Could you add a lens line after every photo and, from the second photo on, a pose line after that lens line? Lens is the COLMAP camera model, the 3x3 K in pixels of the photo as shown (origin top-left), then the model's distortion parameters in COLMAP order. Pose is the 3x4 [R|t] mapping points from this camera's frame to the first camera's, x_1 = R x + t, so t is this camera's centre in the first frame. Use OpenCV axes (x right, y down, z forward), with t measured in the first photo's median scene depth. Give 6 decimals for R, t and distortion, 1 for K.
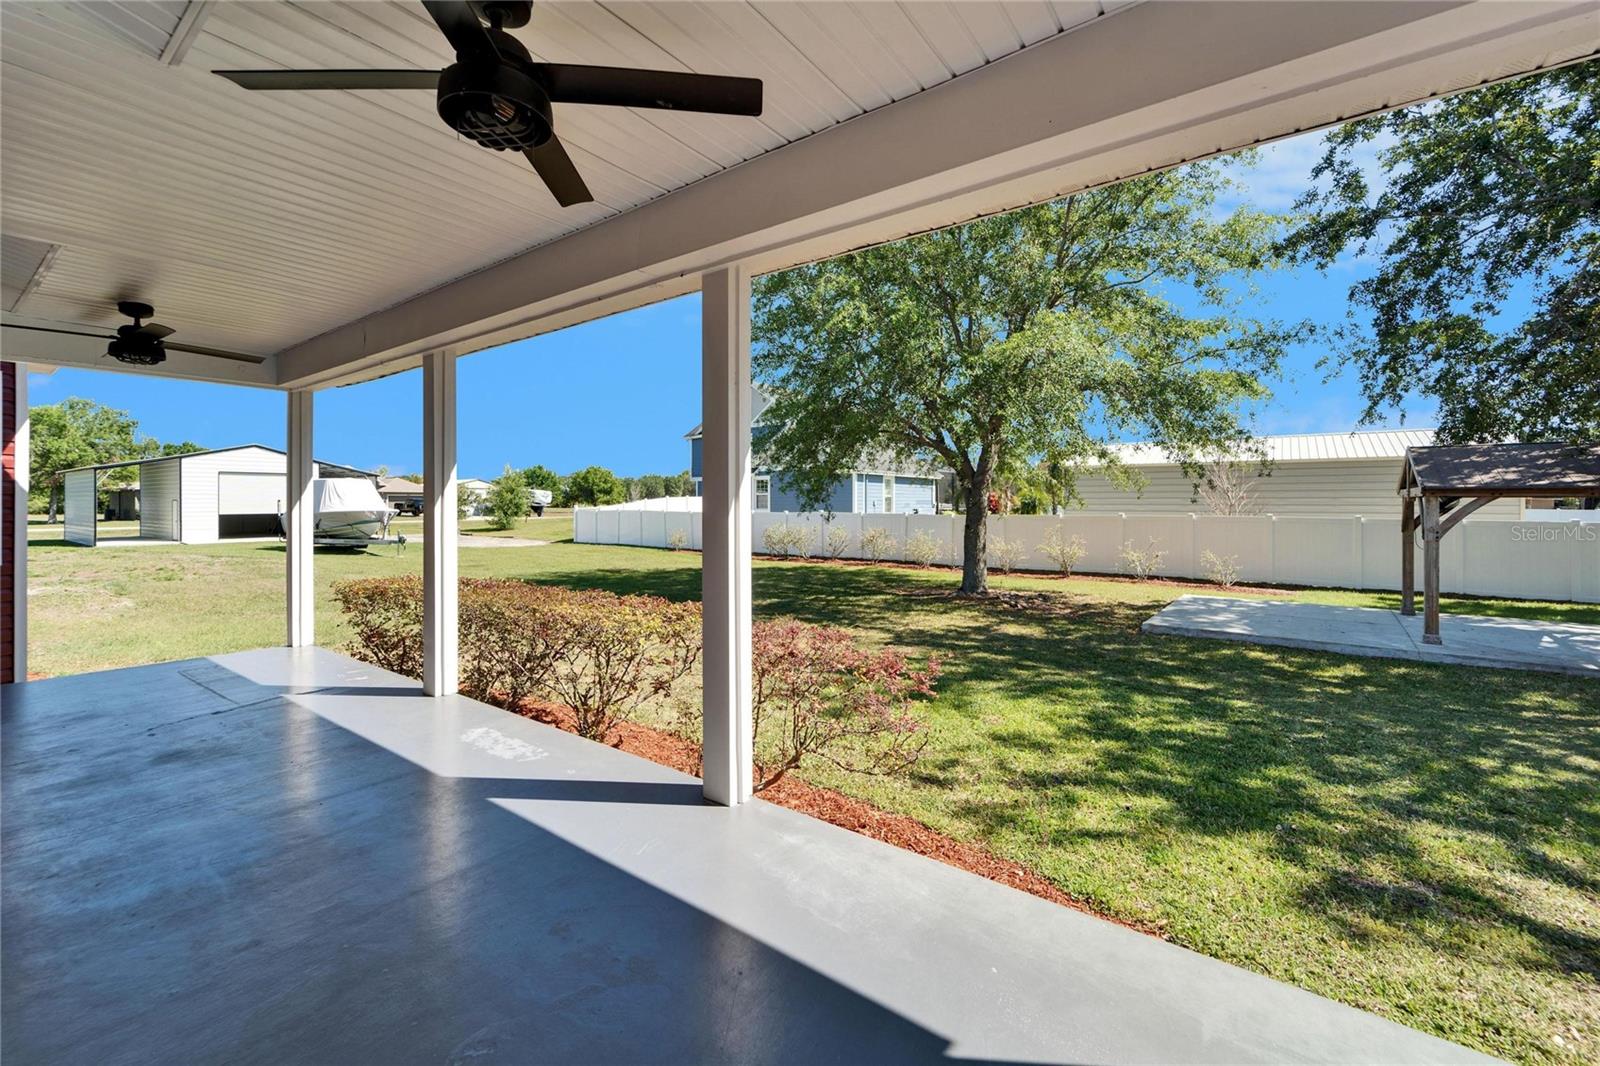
lens RADIAL K [[660.8, 0, 795.1], [0, 660.8, 520.5], [0, 0, 1]] dist [0.000875, -0.000042]
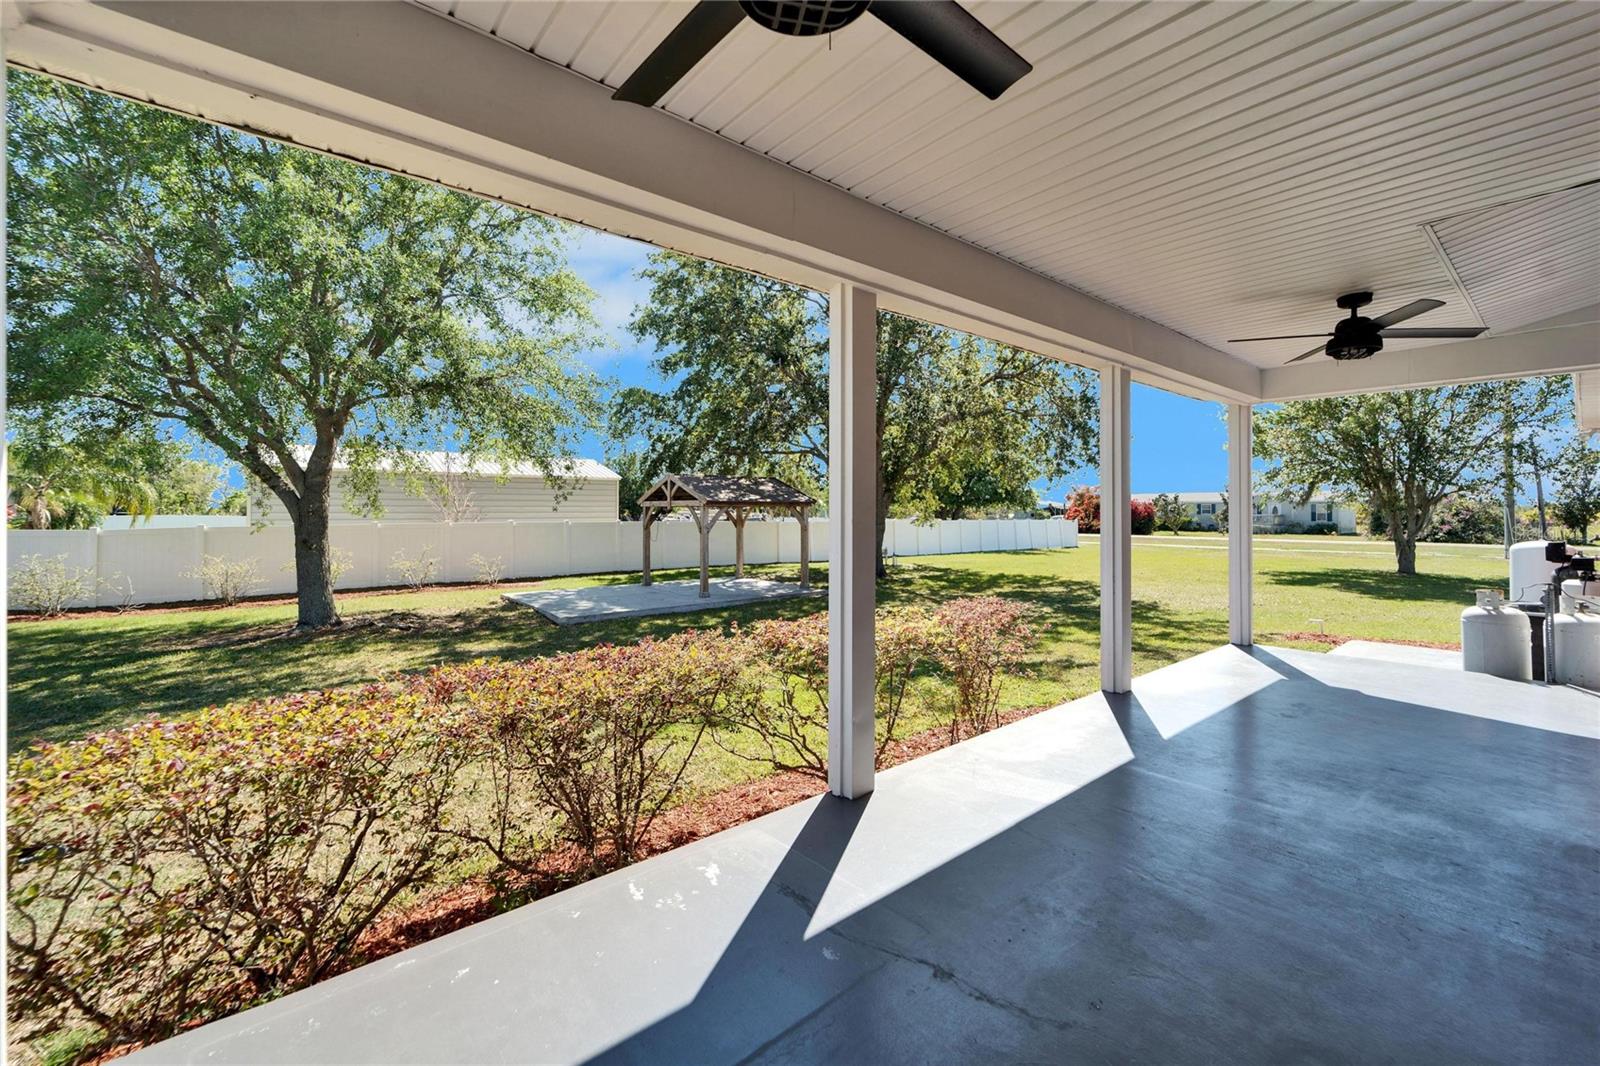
lens RADIAL K [[660.8, 0, 795.1], [0, 660.8, 520.5], [0, 0, 1]] dist [0.000875, -0.000042]
pose [[0.223645, -0.014296, 0.974566, -0.380454], [0.027854, 0.999578, 0.008271, -0.005718], [-0.974273, 0.025296, 0.223948, 0.284752]]
